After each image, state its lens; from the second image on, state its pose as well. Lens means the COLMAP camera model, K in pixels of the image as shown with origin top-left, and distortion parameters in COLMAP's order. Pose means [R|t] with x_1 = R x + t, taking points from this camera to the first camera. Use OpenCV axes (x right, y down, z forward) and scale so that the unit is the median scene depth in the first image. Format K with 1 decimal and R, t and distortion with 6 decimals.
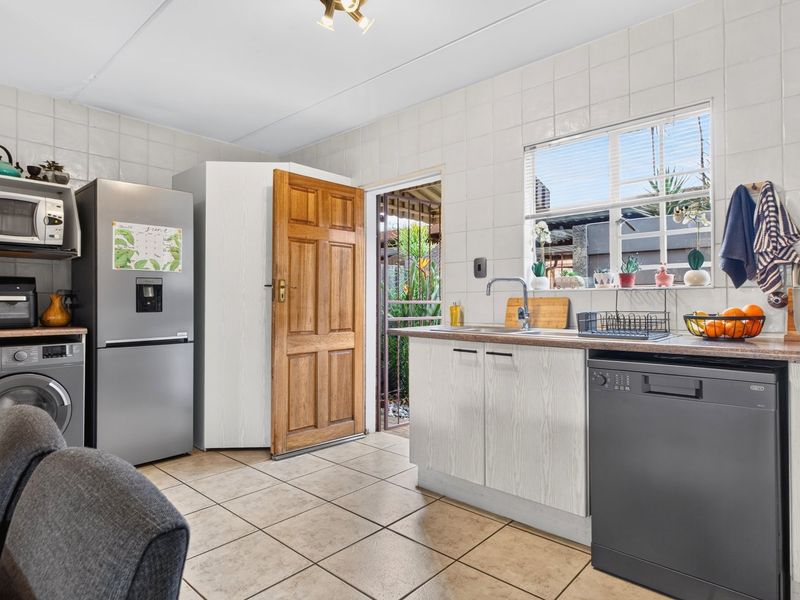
lens RADIAL K [[468.2, 0, 400.0], [0, 468.2, 300.0], [0, 0, 1]] dist [0.005010, 0.001637]
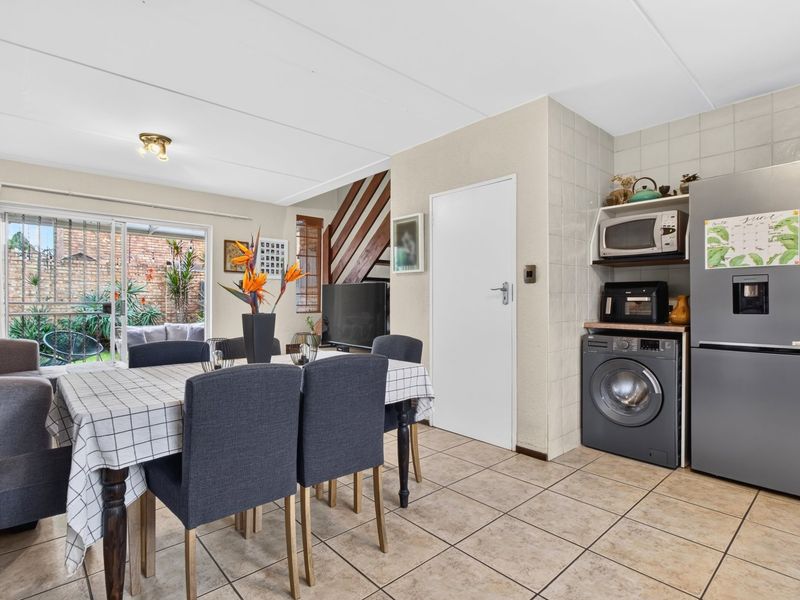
lens RADIAL K [[420.3, 0, 390.9], [0, 420.3, 303.5], [0, 0, 1]] dist [-0.007478, 0.001686]
pose [[-0.120781, 0.007913, -0.992648, 0.344363], [0.004281, 0.999963, 0.007451, -0.002556], [0.992670, -0.003349, -0.120811, 0.451323]]
